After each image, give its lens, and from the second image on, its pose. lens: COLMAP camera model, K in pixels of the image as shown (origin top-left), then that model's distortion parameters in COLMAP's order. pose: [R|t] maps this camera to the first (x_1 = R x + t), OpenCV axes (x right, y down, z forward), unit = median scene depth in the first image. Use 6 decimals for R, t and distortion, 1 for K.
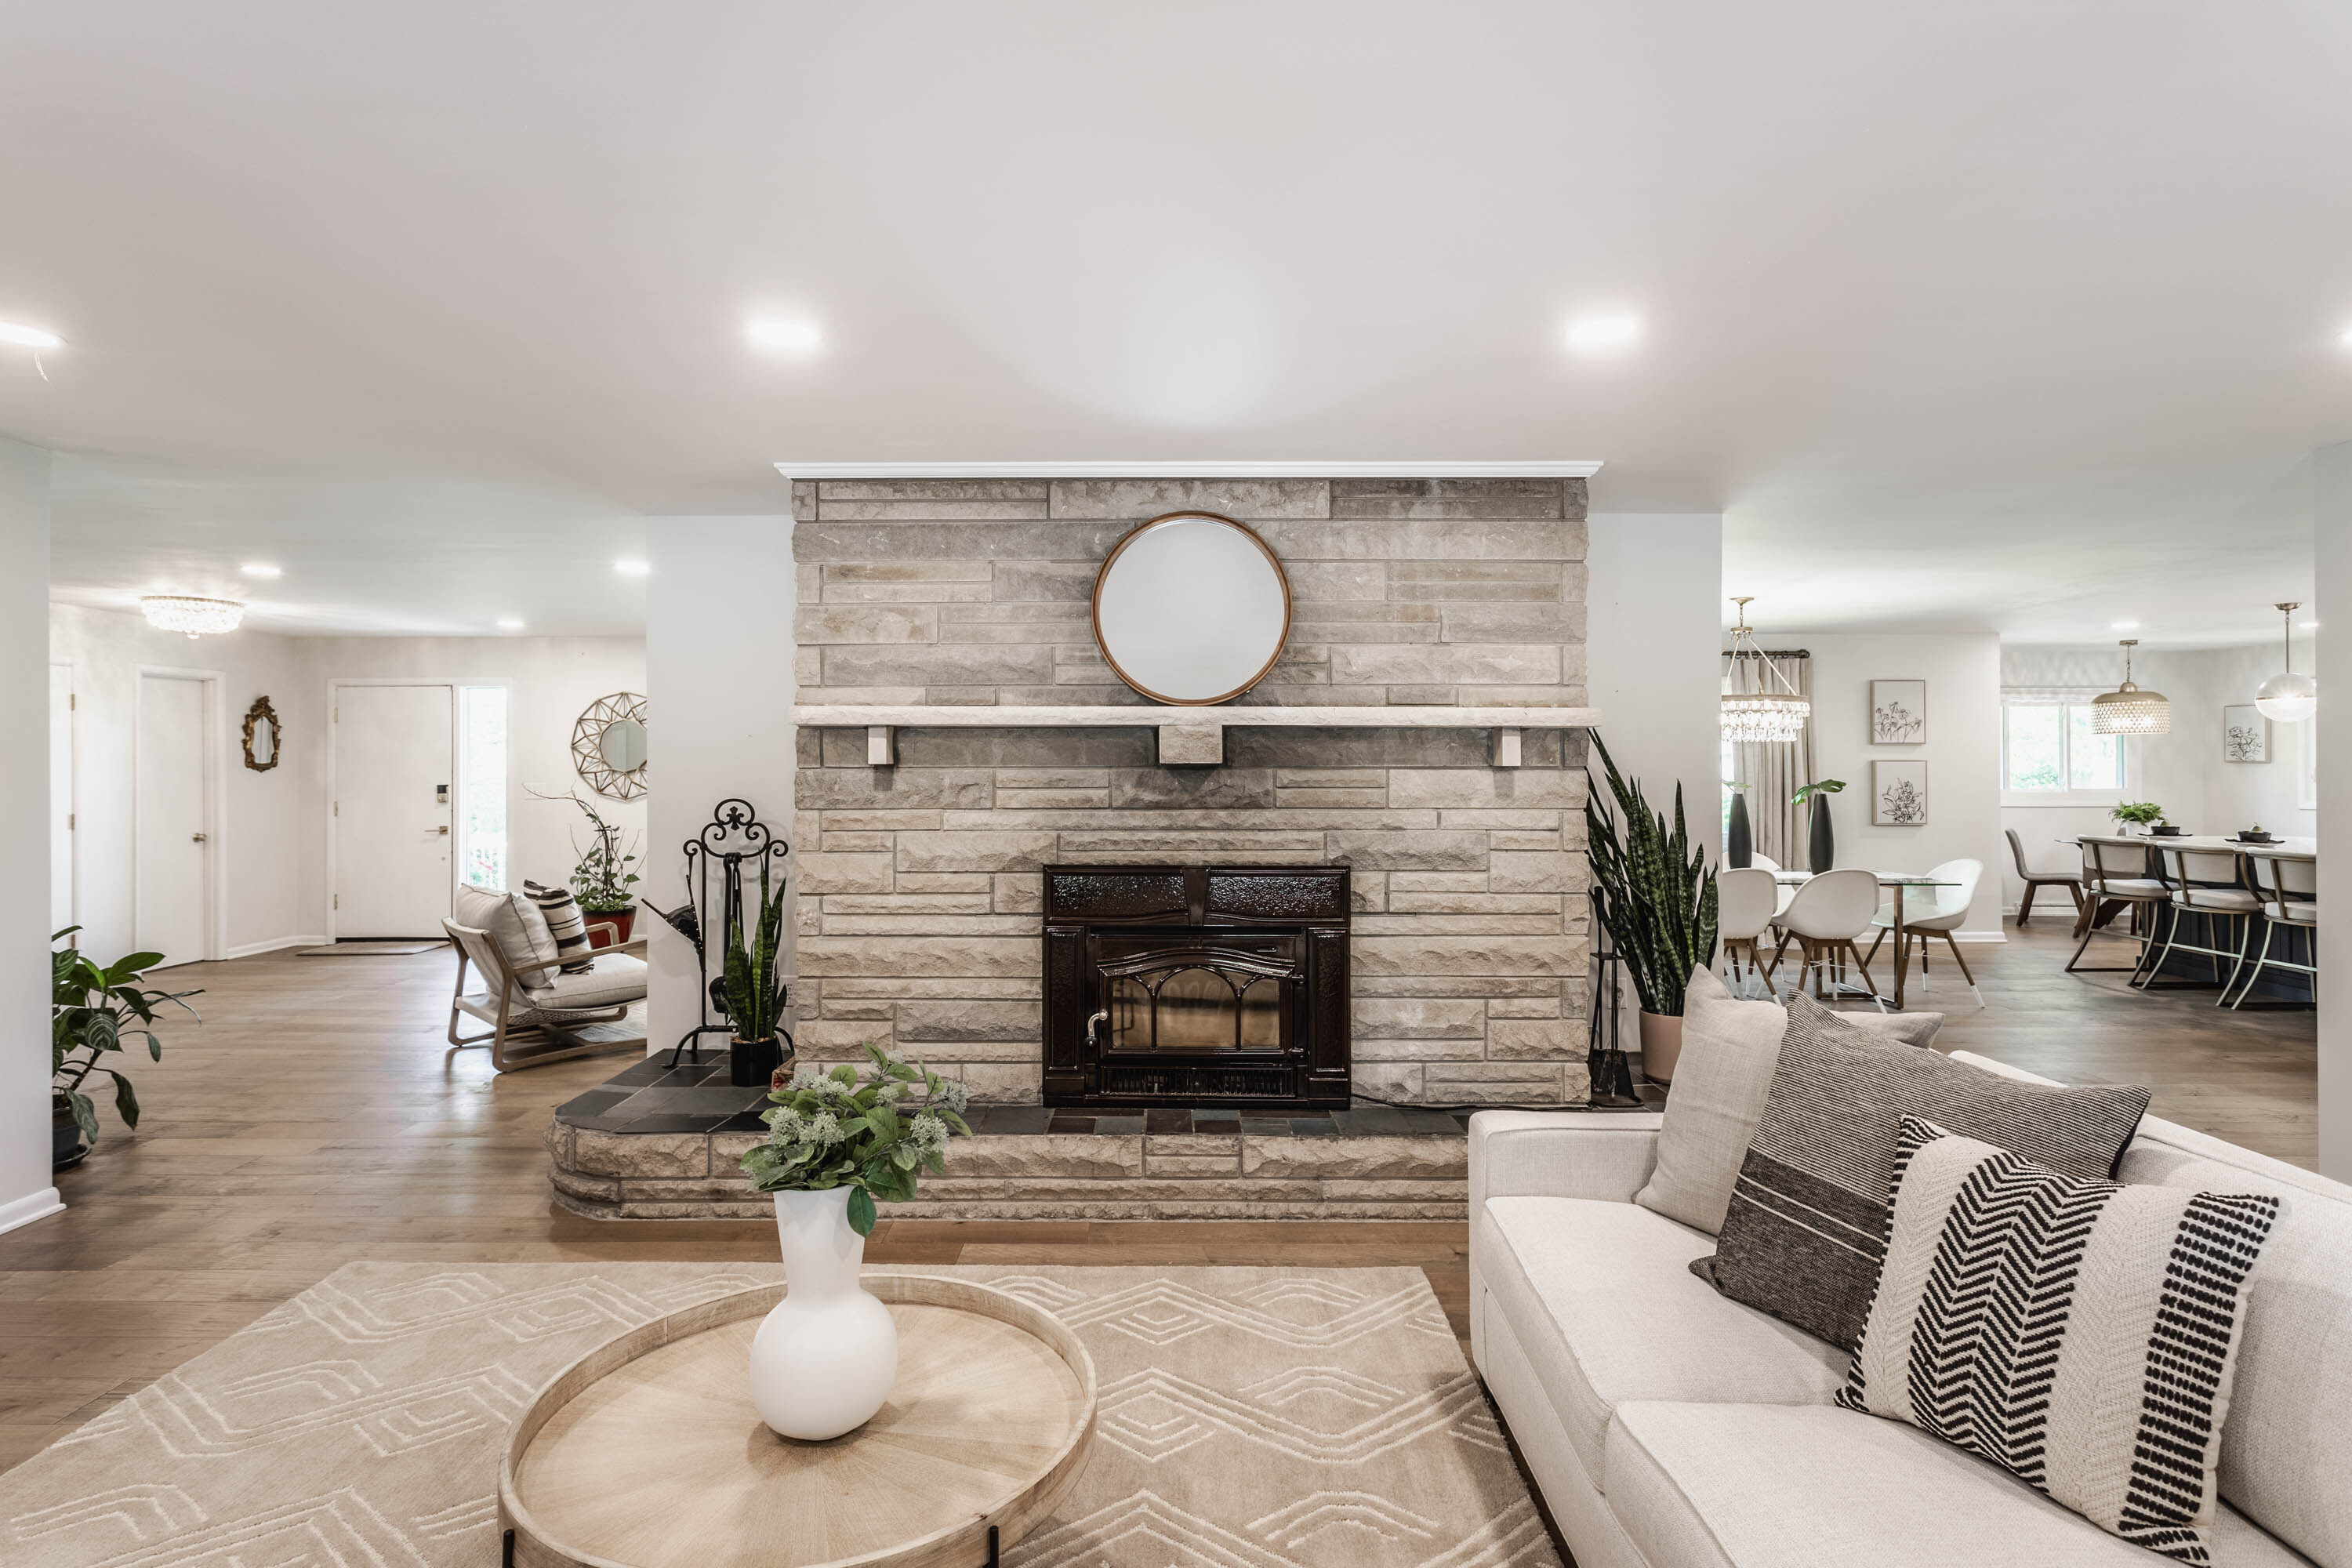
lens RADIAL K [[1139.1, 0, 1162.0], [0, 1139.1, 763.9], [0, 0, 1]] dist [-0.009425, 0.003618]
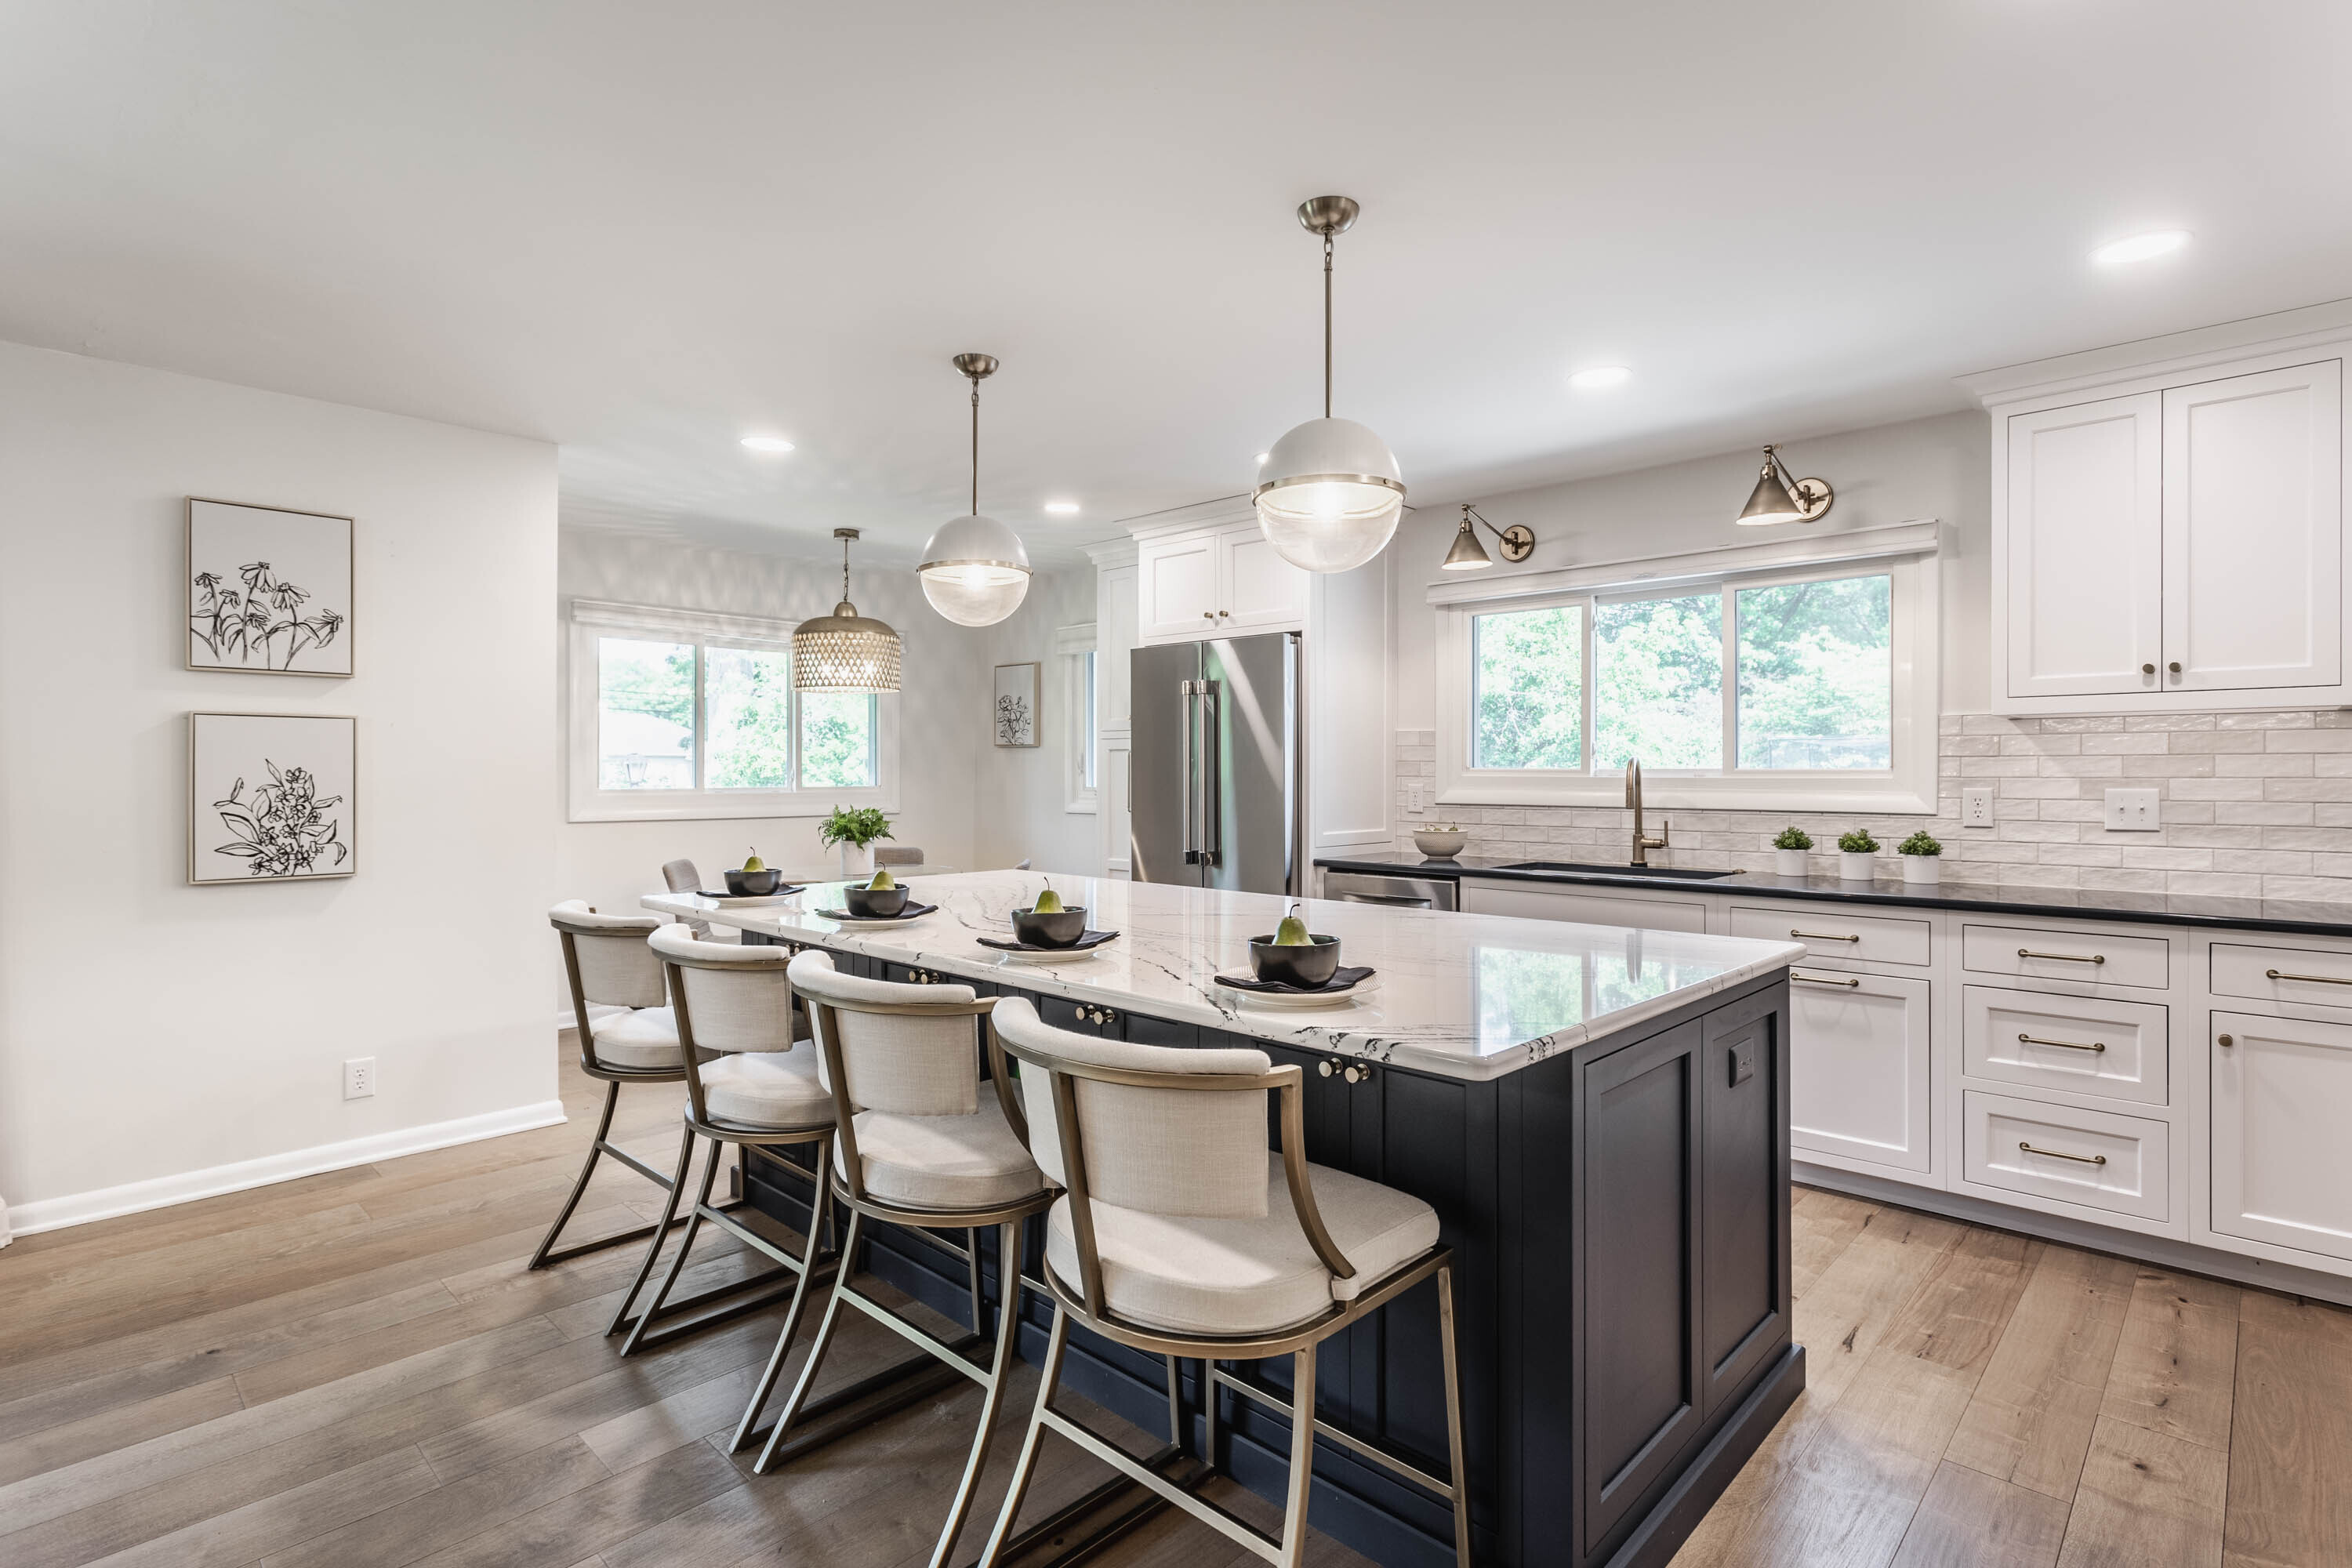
lens RADIAL K [[1139.1, 0, 1190.8], [0, 1139.1, 772.3], [0, 0, 1]] dist [-0.009425, 0.003618]
pose [[0.671459, 0.004698, 0.741027, 1.450104], [-0.009646, 0.999951, 0.002400, 0.032143], [-0.740979, -0.008760, 0.671471, 1.278431]]
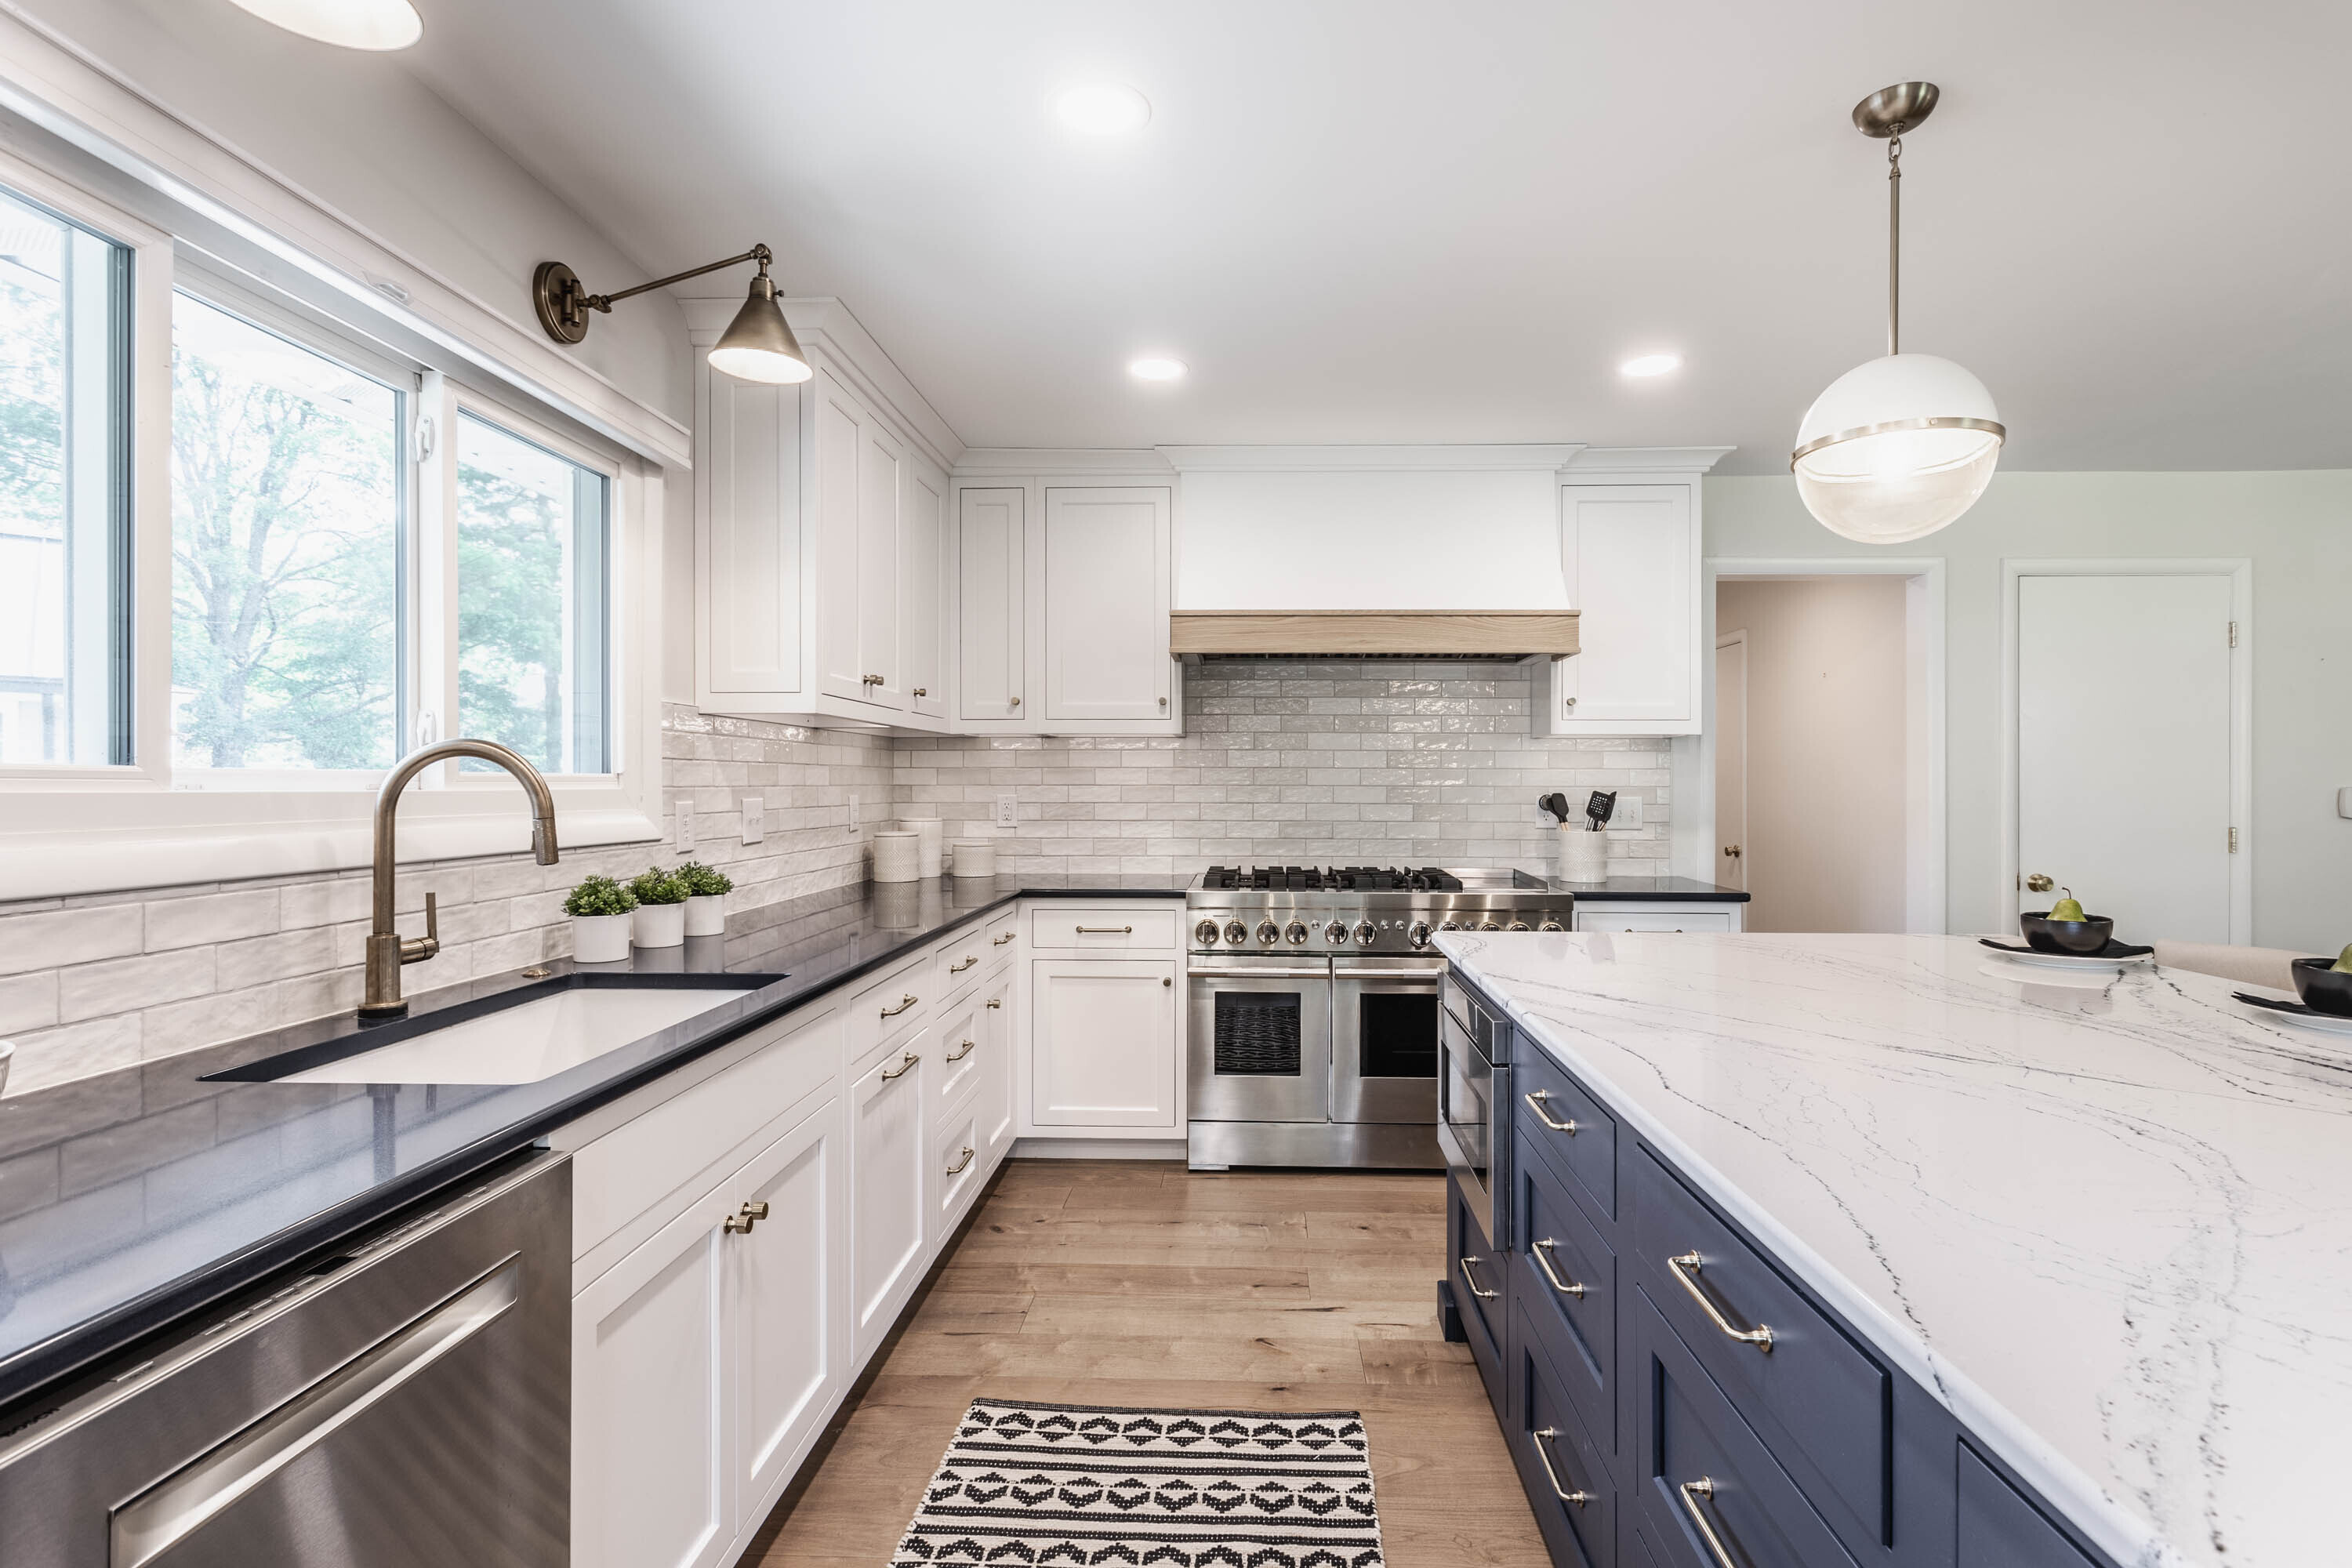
lens RADIAL K [[1139.1, 0, 1231.7], [0, 1139.1, 778.7], [0, 0, 1]] dist [-0.009425, 0.003618]
pose [[-0.999954, 0.000198, -0.009575, 2.328159], [0.000332, 0.999903, -0.013938, 0.038146], [0.009571, -0.013941, -0.999857, 2.228758]]
